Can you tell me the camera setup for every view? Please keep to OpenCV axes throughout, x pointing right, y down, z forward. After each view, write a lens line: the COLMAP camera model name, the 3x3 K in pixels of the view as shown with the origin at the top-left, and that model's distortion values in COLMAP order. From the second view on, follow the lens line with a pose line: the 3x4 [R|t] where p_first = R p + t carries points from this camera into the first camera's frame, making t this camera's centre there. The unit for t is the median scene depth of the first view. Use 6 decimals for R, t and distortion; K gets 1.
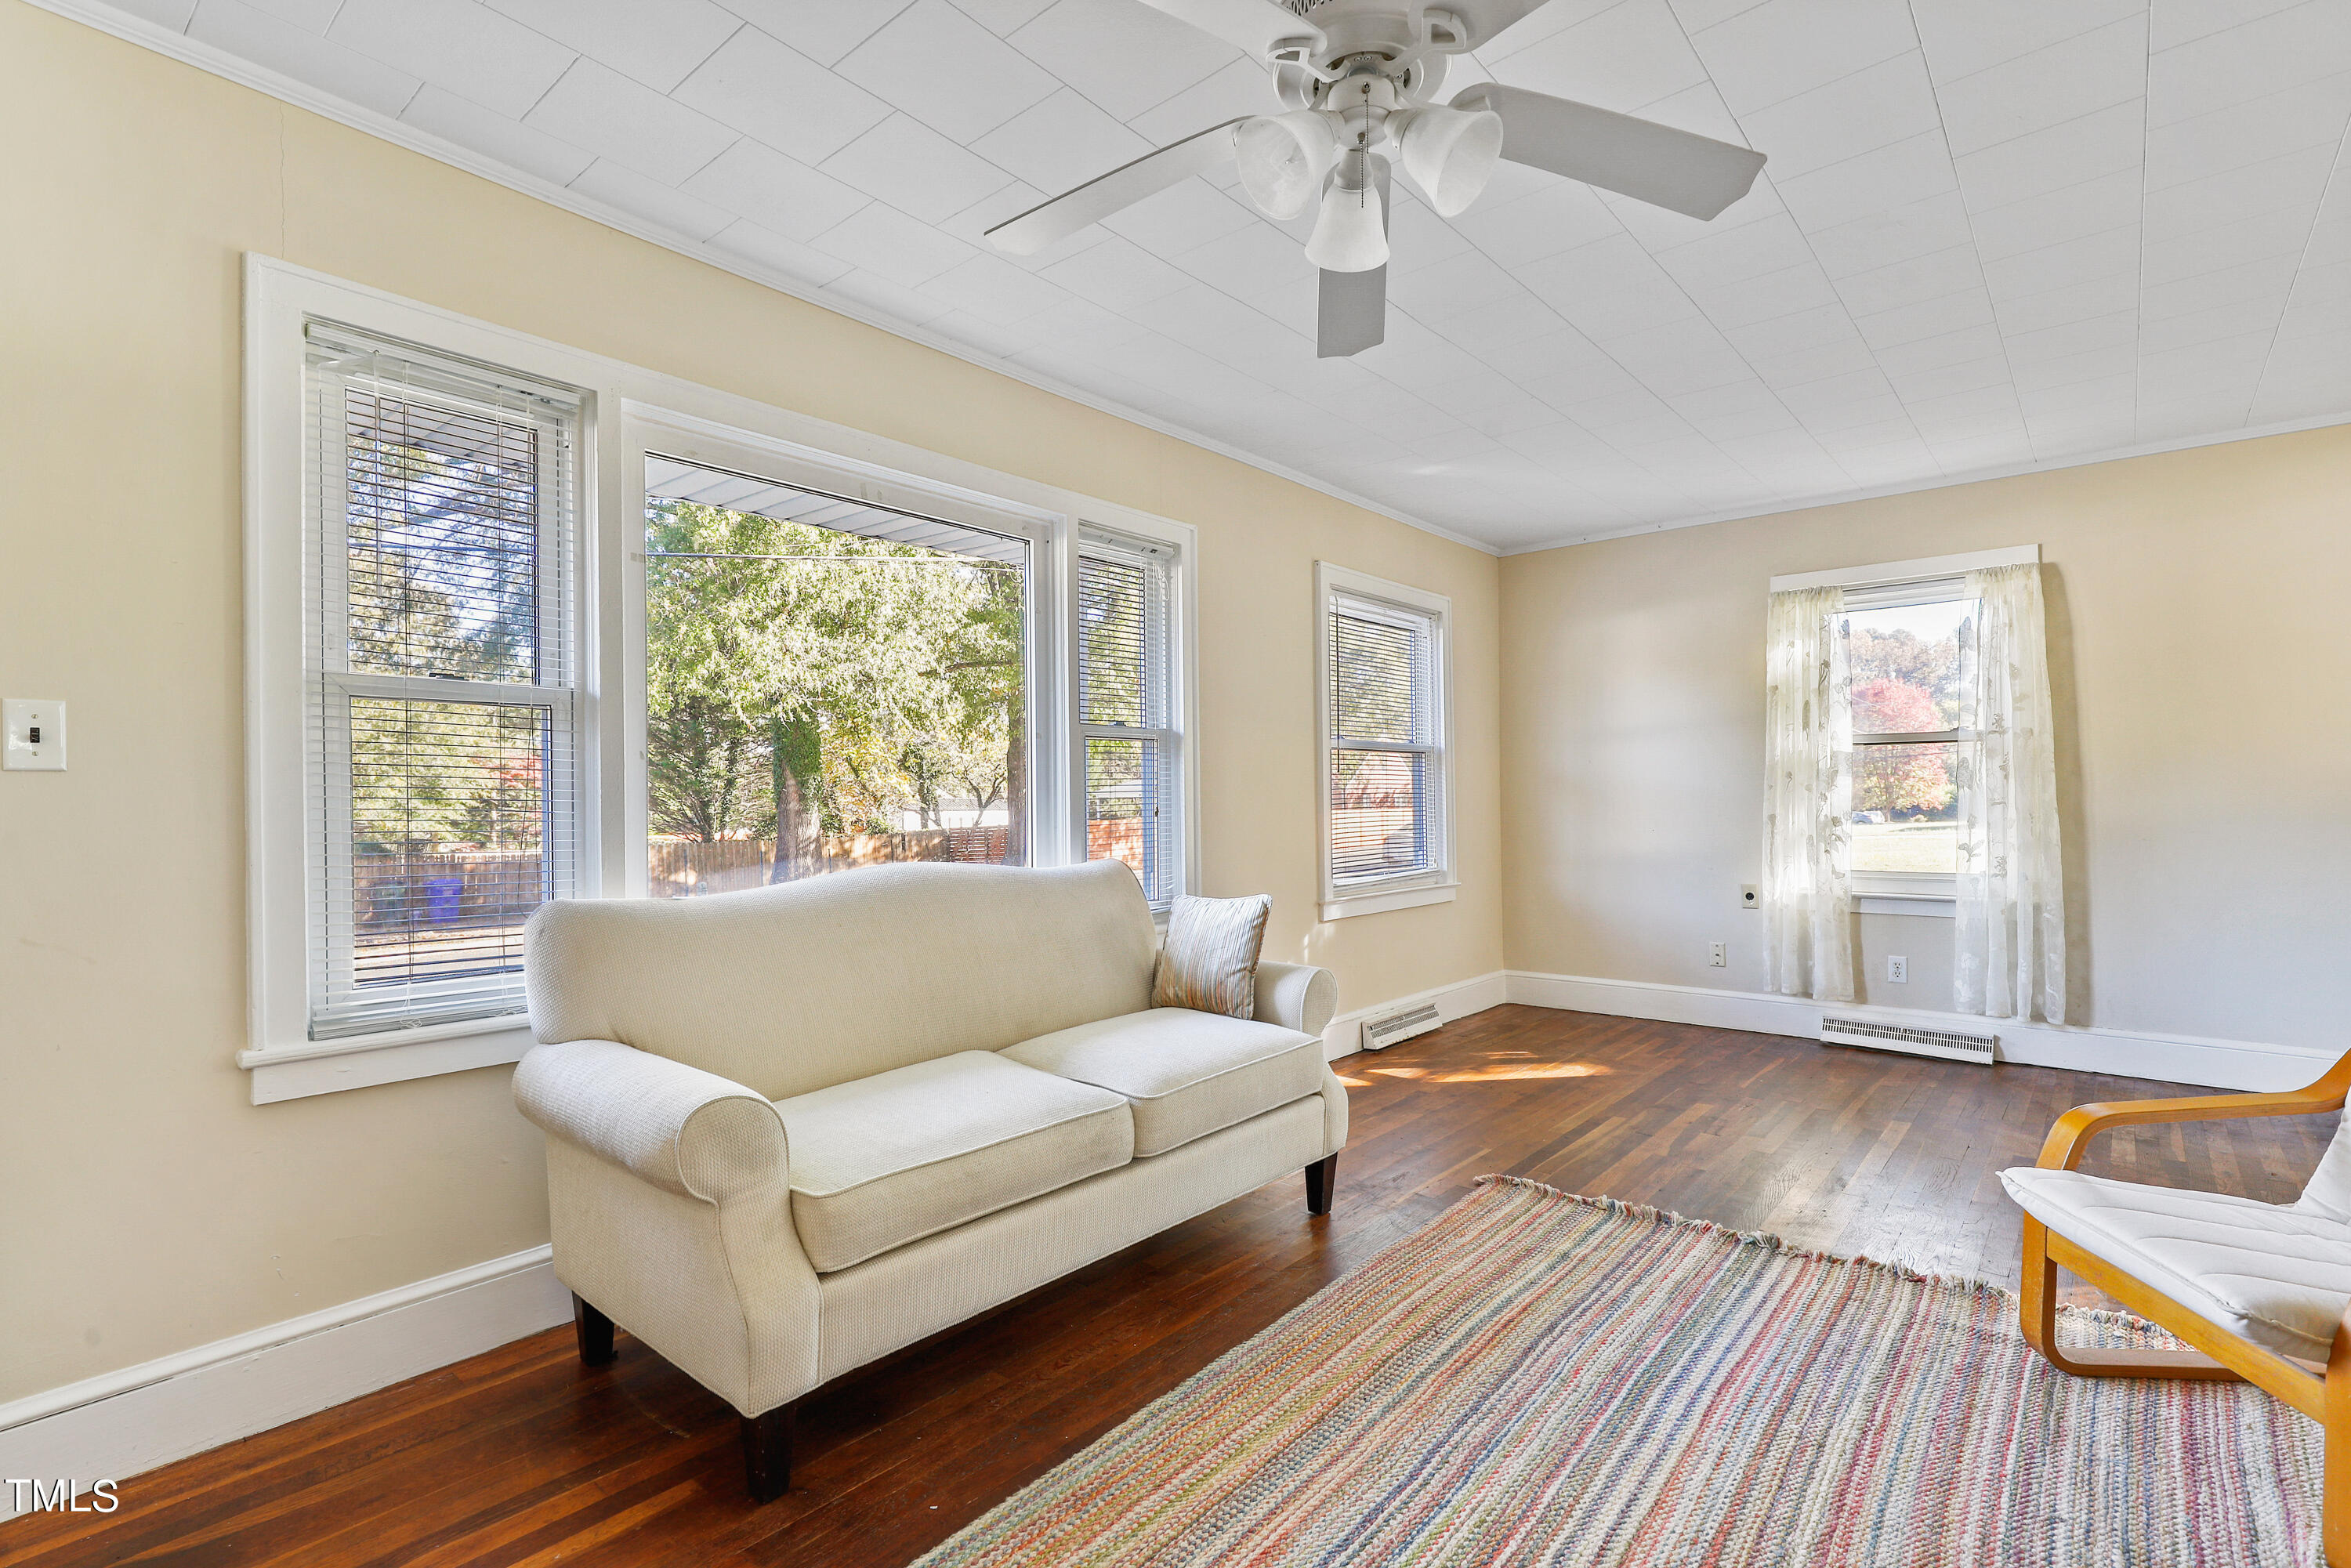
lens RADIAL K [[1105.0, 0, 1175.5], [0, 1105.0, 784.0], [0, 0, 1]] dist [0.009384, -0.000612]
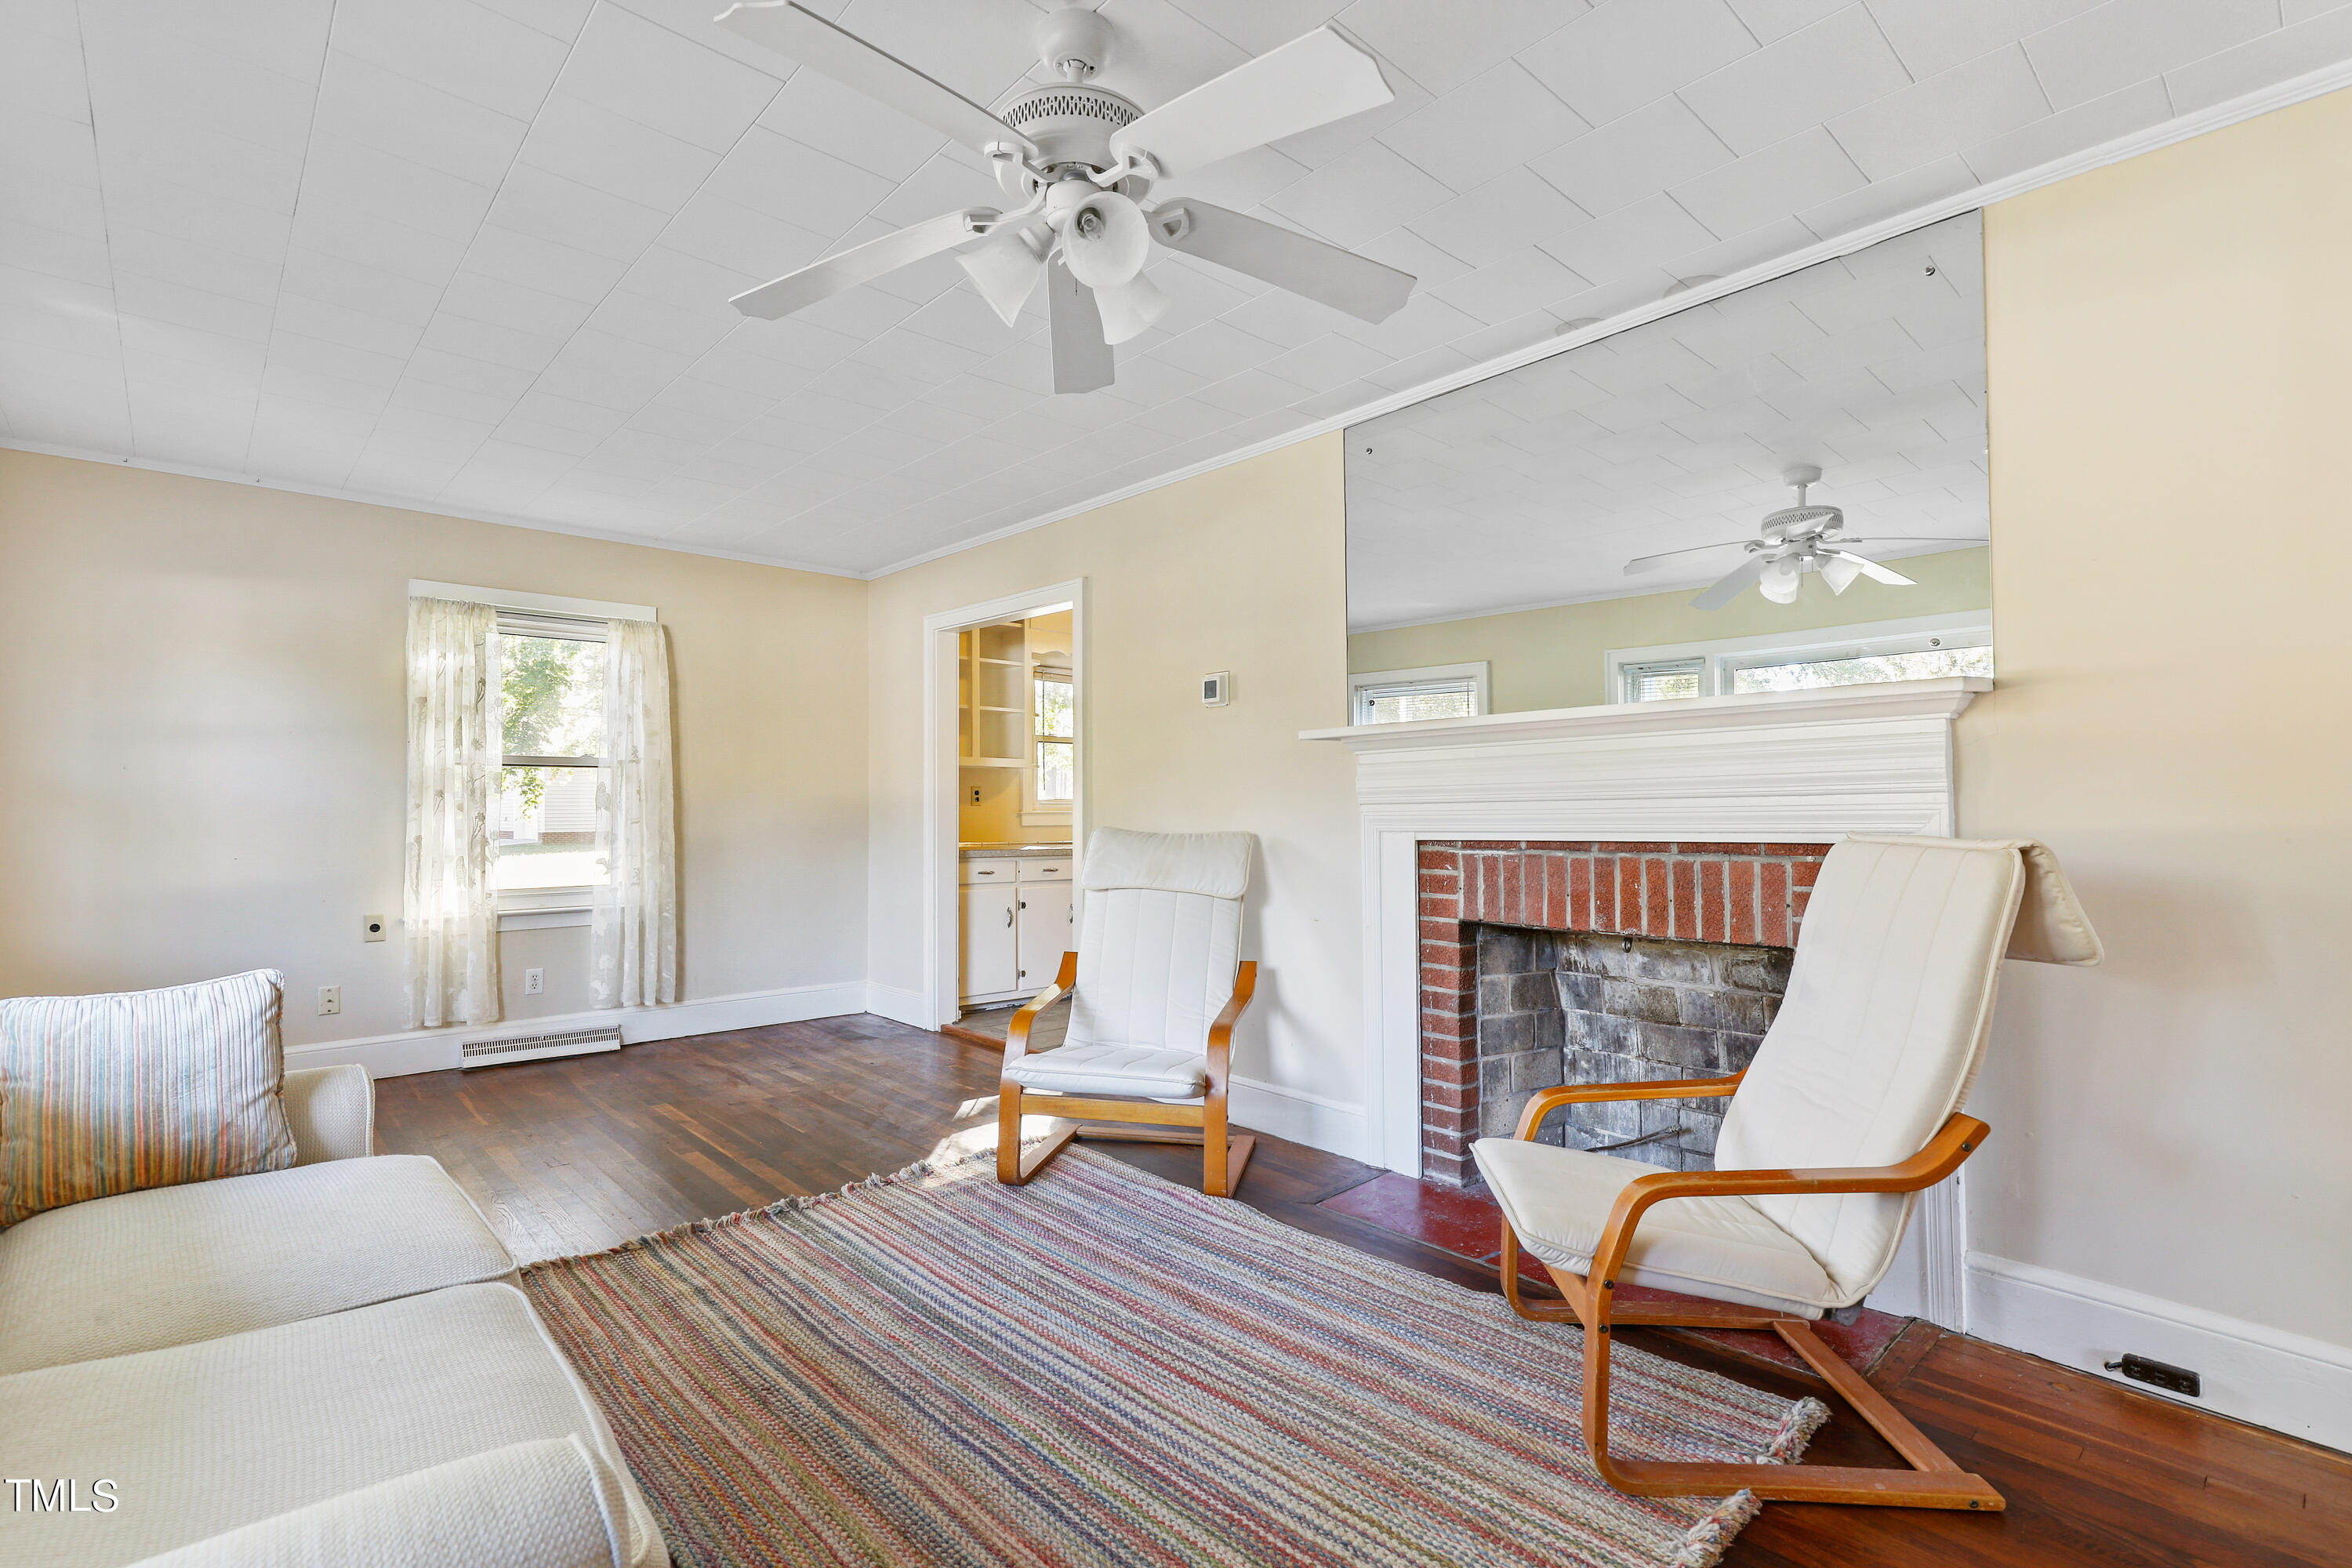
lens RADIAL K [[1093.9, 0, 1208.0], [0, 1093.9, 762.1], [0, 0, 1]] dist [0.009822, -0.000121]
pose [[0.112532, 0.049664, 0.992406, -0.544147], [-0.011178, 0.998750, -0.048714, 0.006474], [-0.993585, -0.005611, 0.112946, 0.430919]]
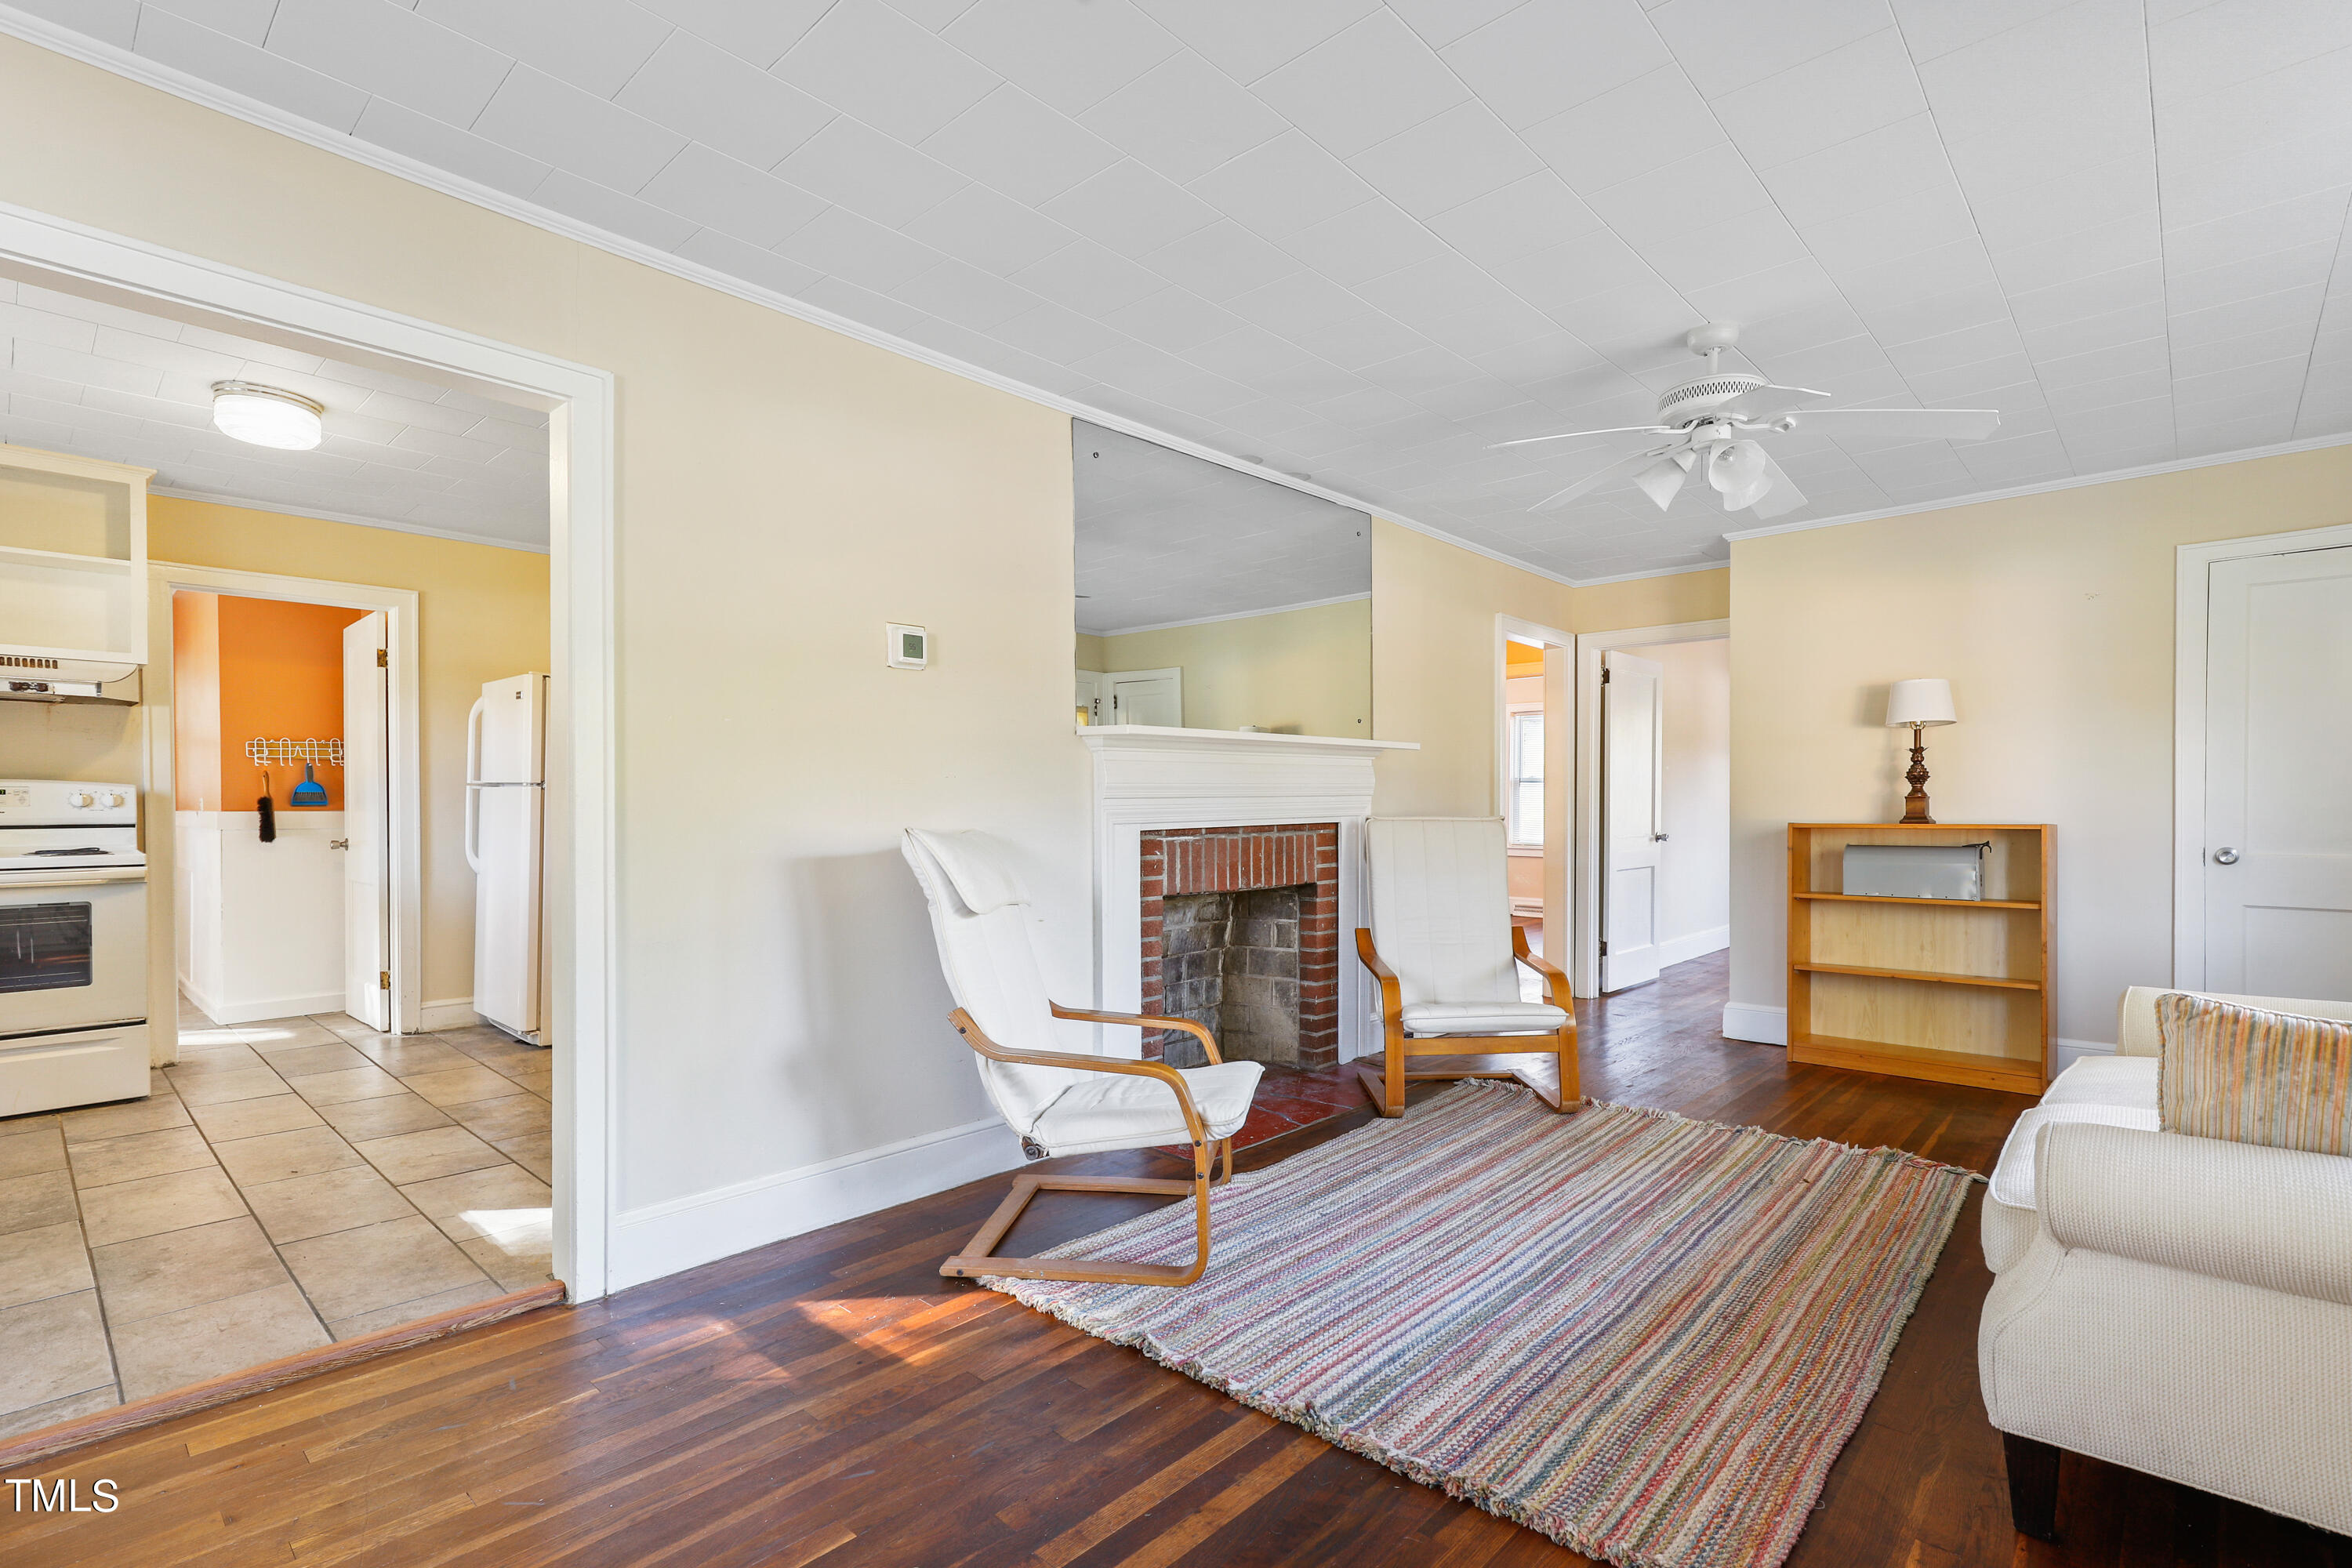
lens RADIAL K [[1105.5, 0, 1176.0], [0, 1105.5, 784.0], [0, 0, 1]] dist [0.009384, -0.000612]
pose [[-0.999145, 0.010100, 0.040103, 0.575912], [0.008785, 0.999422, -0.032833, 0.018534], [-0.040411, -0.032453, -0.998656, 1.695895]]
